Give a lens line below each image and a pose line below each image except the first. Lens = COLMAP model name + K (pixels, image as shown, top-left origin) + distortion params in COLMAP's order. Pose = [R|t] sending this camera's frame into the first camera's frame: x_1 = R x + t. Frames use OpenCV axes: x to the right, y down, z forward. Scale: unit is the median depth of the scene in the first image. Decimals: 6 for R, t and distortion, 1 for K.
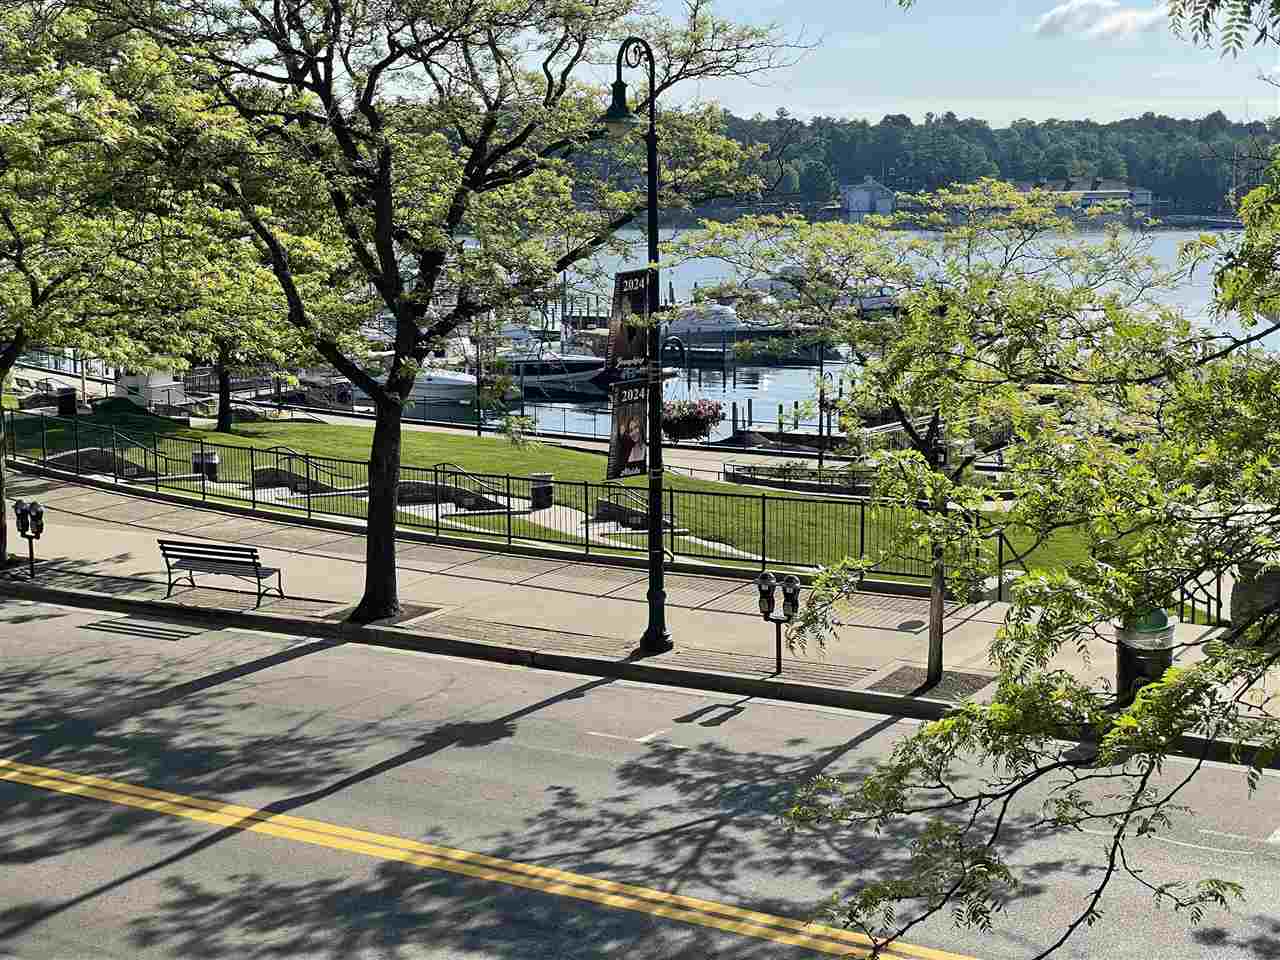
lens RADIAL K [[1901.2, 0, 636.5], [0, 1901.2, 476.0], [0, 0, 1]] dist [0.068779, 0.000000]
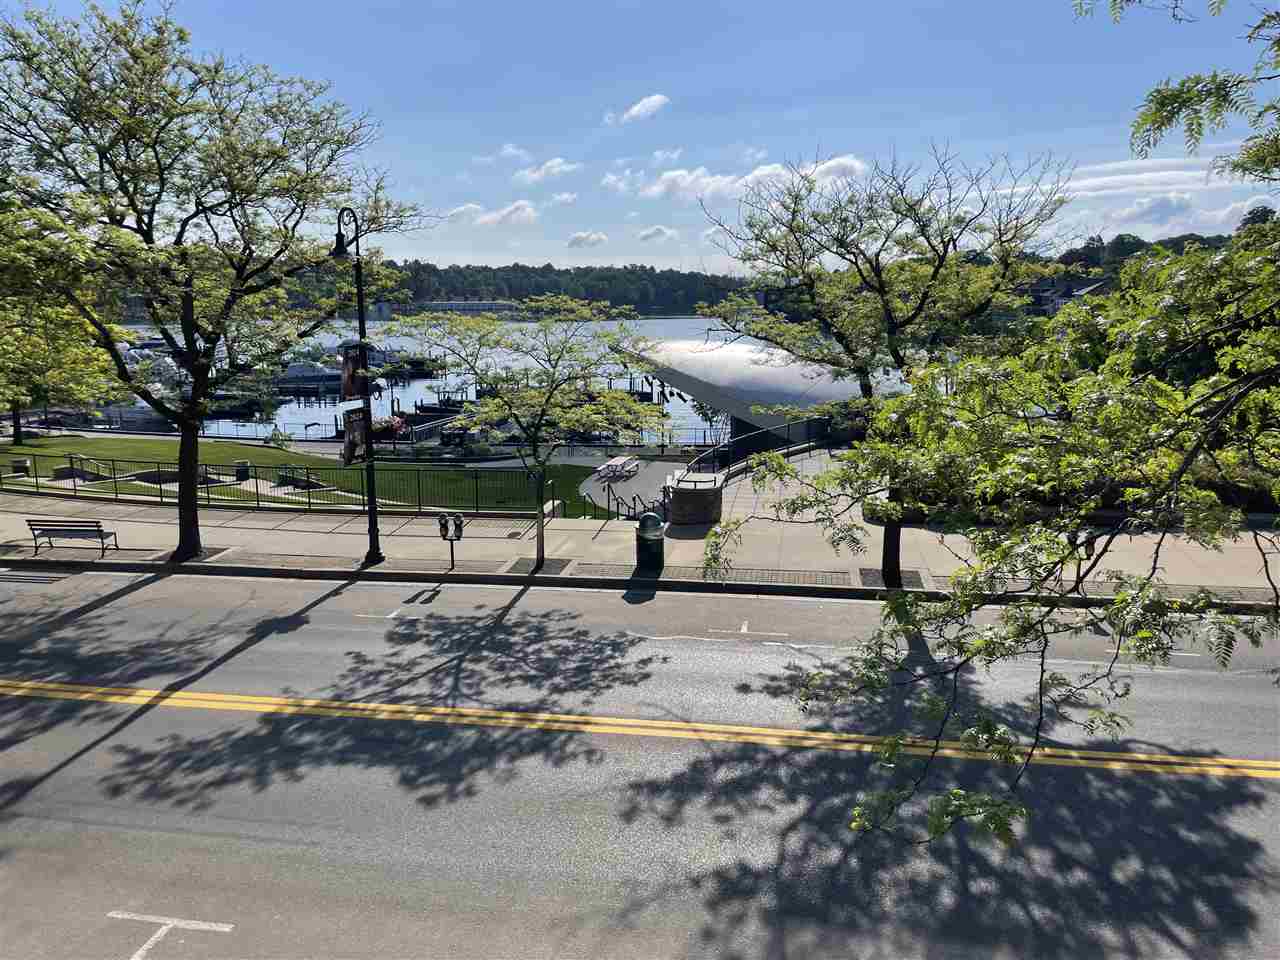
lens RADIAL K [[960.8, 0, 647.3], [0, 960.8, 471.2], [0, 0, 1]] dist [0.006650, -0.032343]
pose [[0.921716, -0.060283, 0.383151, -0.099894], [0.049978, 0.998072, 0.036804, -0.012240], [-0.384631, -0.014773, 0.922952, 0.099367]]
